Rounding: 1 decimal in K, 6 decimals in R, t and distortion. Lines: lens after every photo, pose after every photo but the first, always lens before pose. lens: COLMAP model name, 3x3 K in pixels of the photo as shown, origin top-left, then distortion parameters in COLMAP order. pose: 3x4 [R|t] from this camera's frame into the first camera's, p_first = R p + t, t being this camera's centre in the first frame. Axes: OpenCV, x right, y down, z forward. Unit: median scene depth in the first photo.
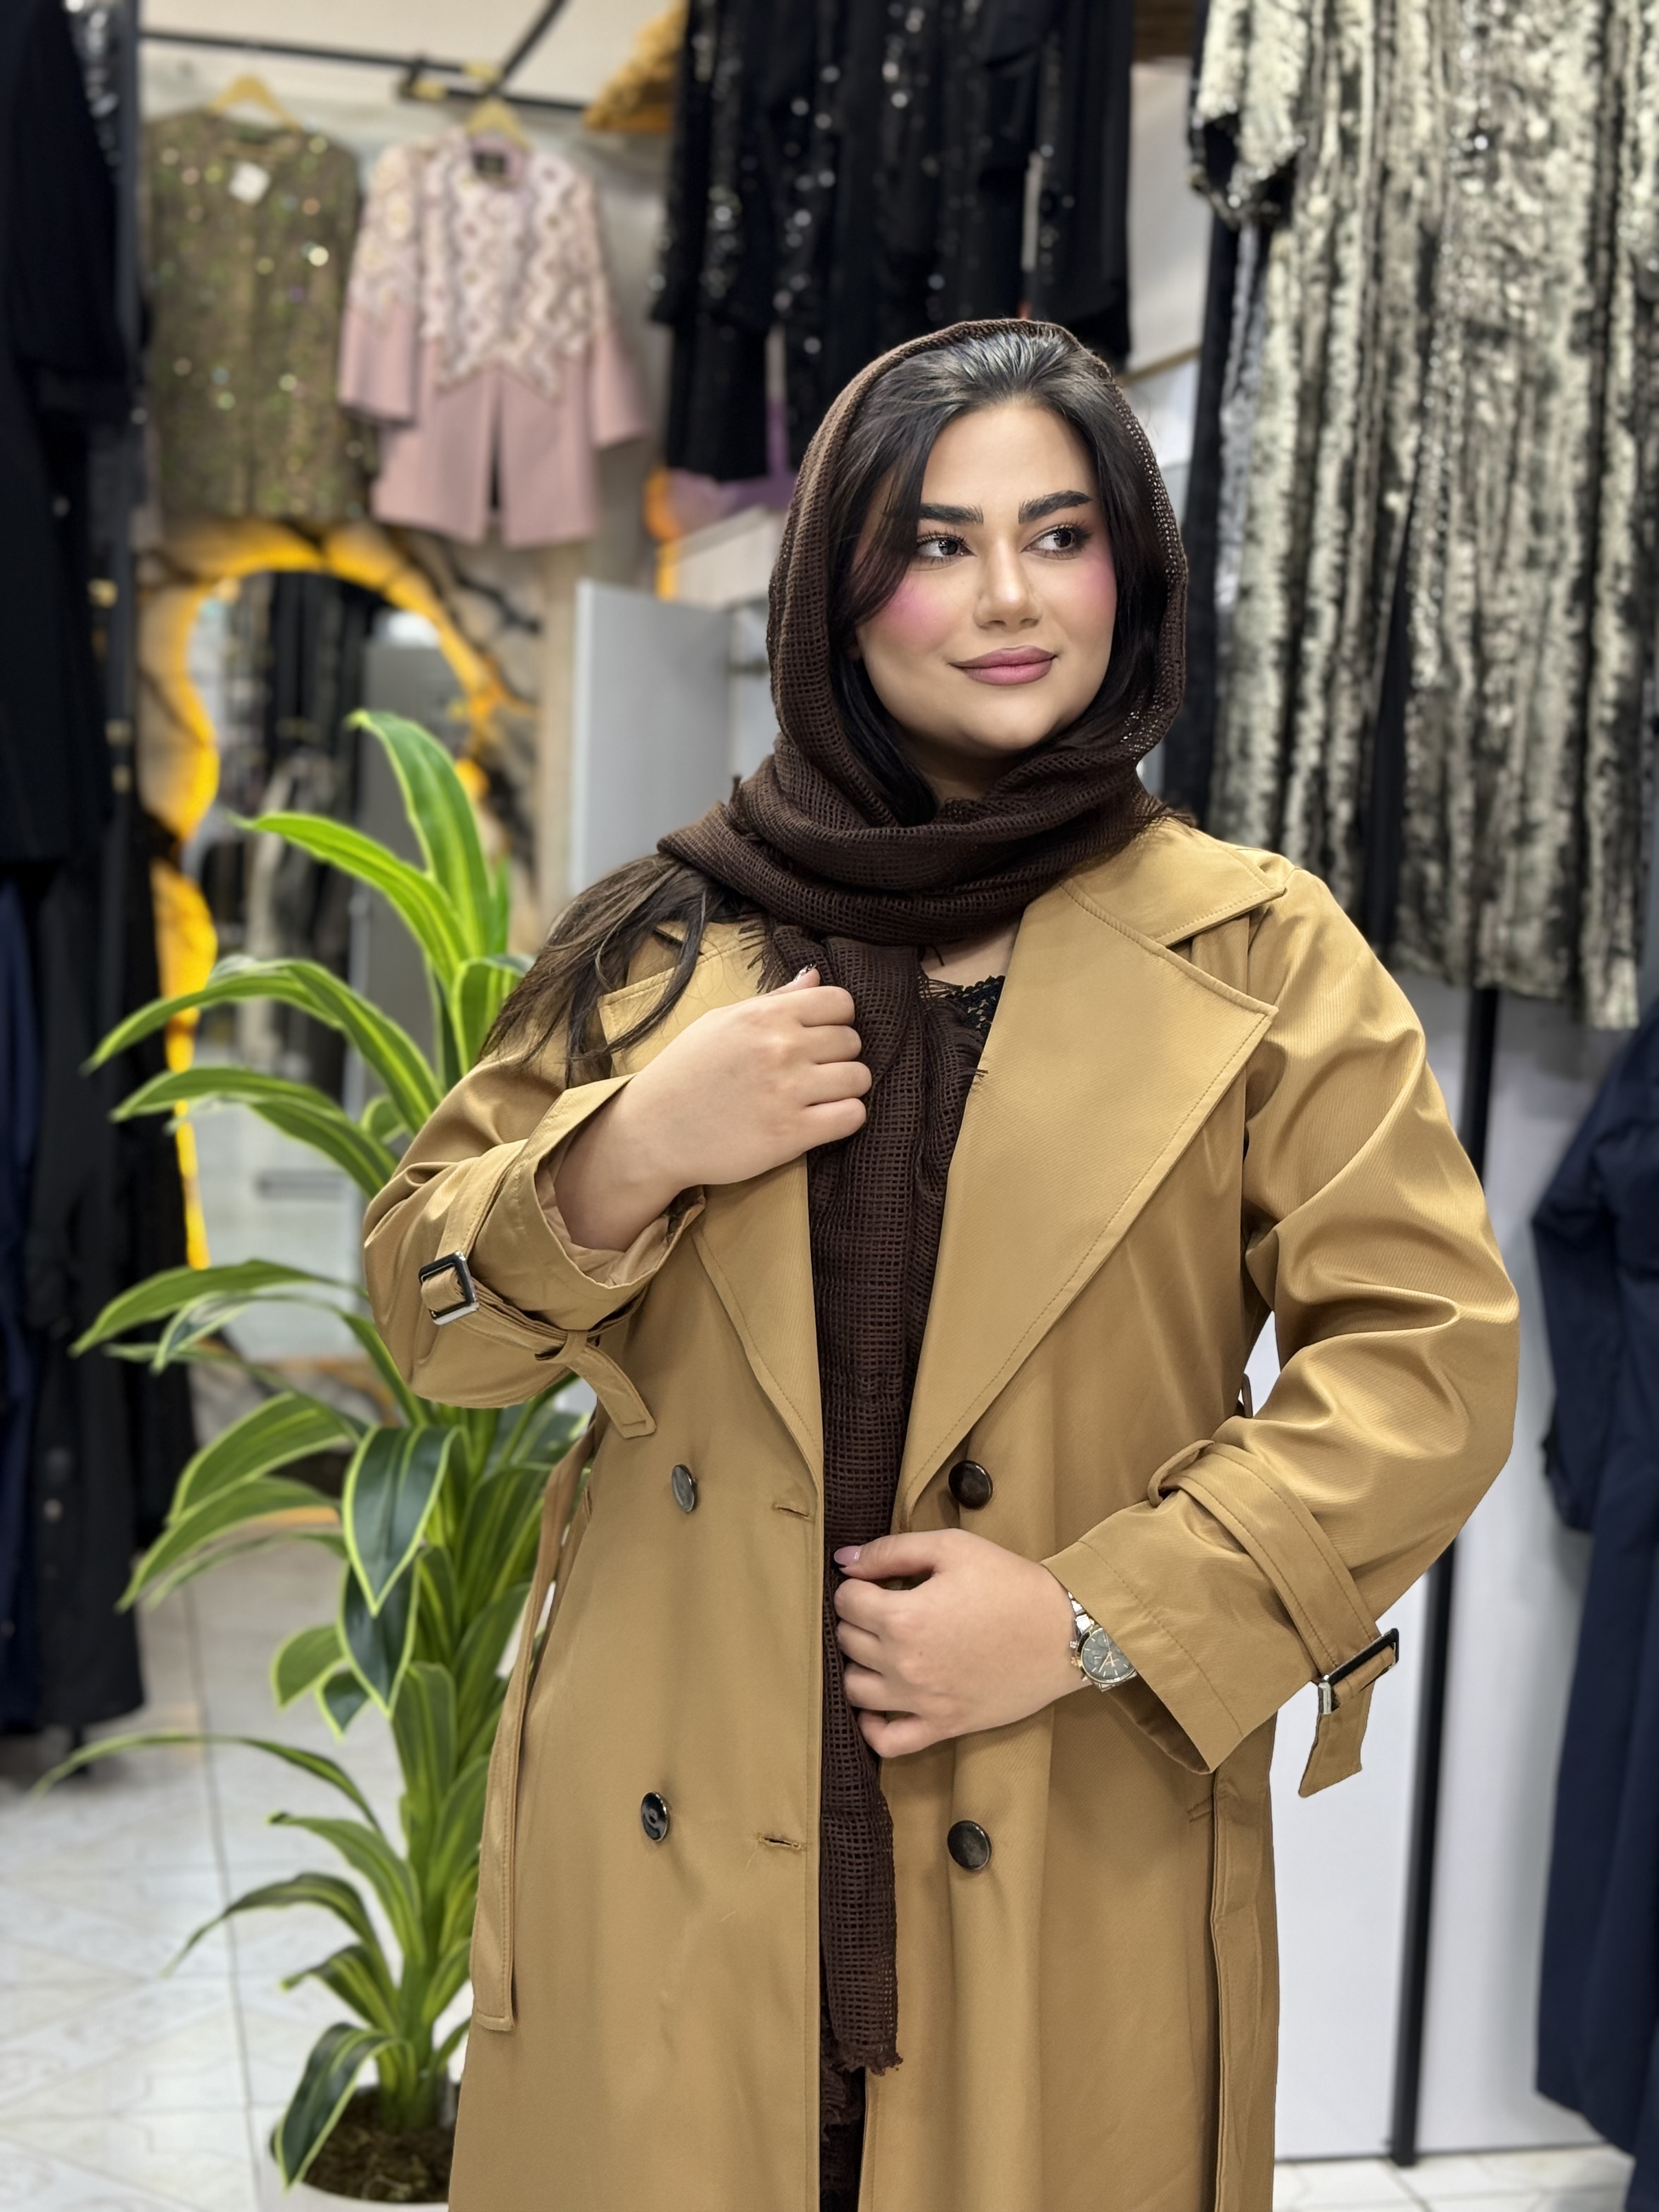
lens RADIAL K [[3110.3, 0, 808.1], [0, 3110.3, 1113.1], [0, 0, 1]] dist [0.108789, 0.000000]
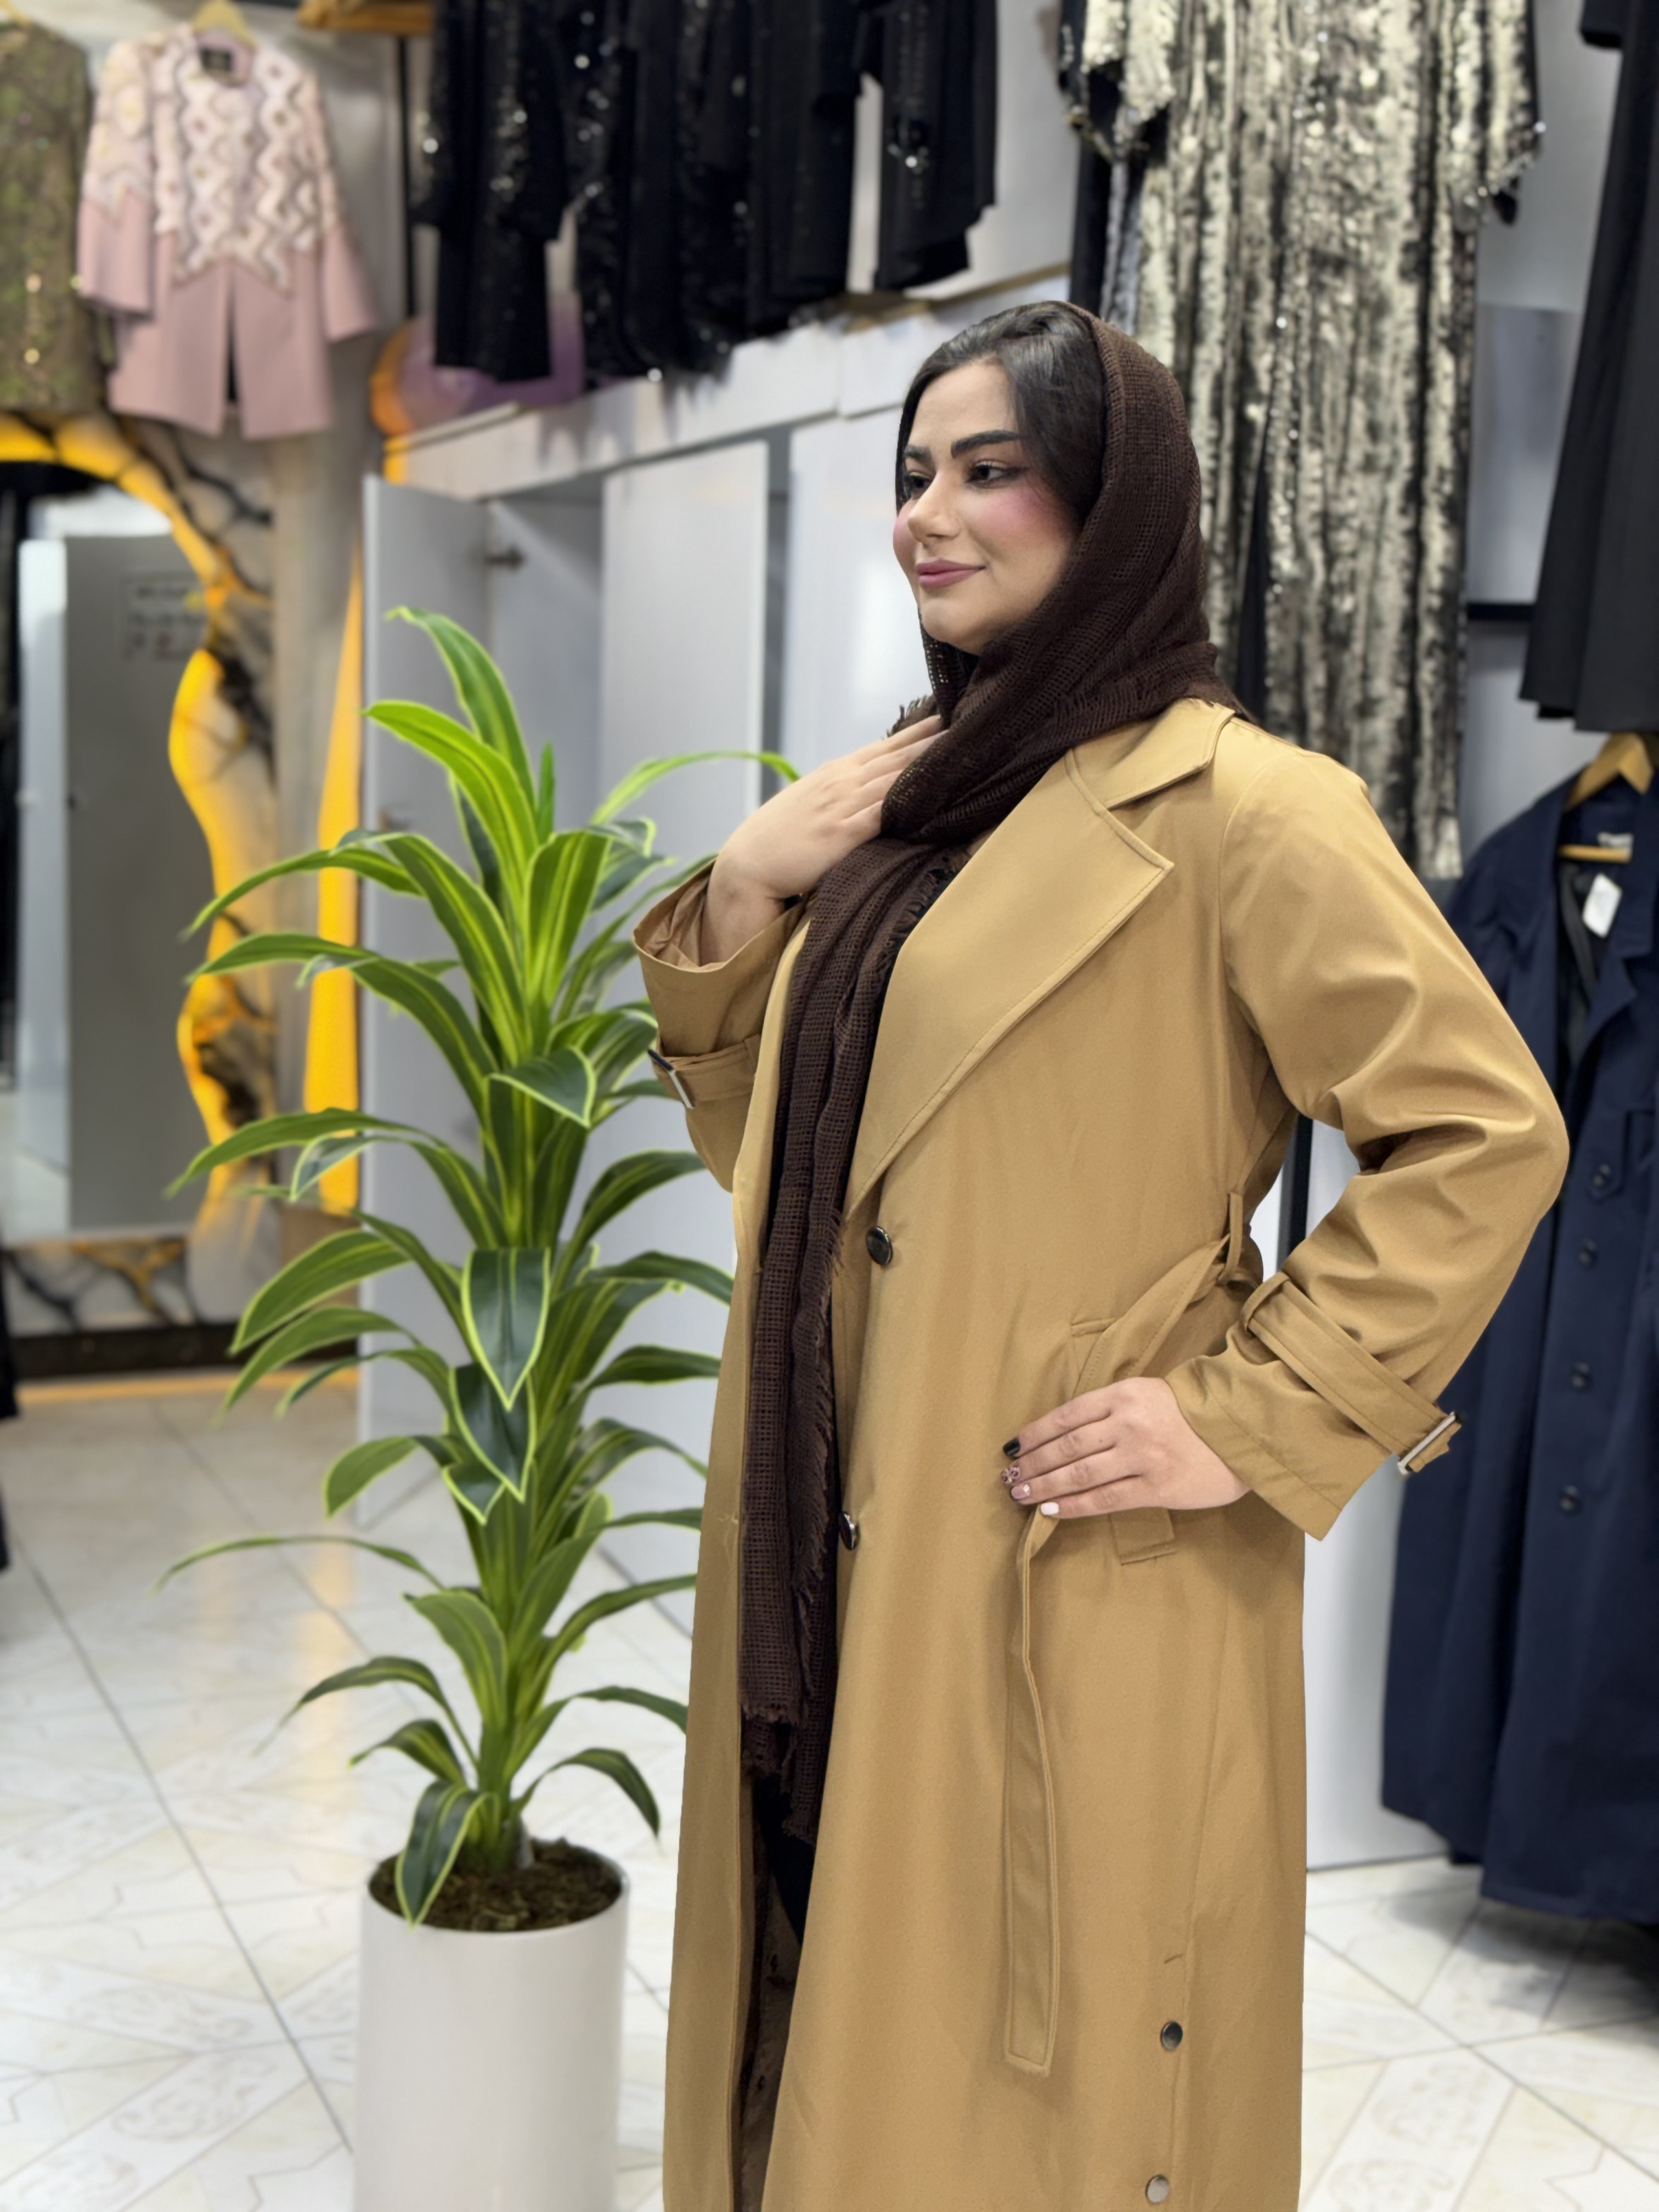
lens RADIAL K [[3110.3, 0, 782.6], [0, 3110.3, 1100.0], [0, 0, 1]] dist [0.108789, 0.000000]
pose [[0.989954, -0.028530, 0.138479, -0.140976], [0.024114, 0.999149, 0.033464, 0.009282], [-0.139316, -0.029789, 0.989800, -0.093729]]
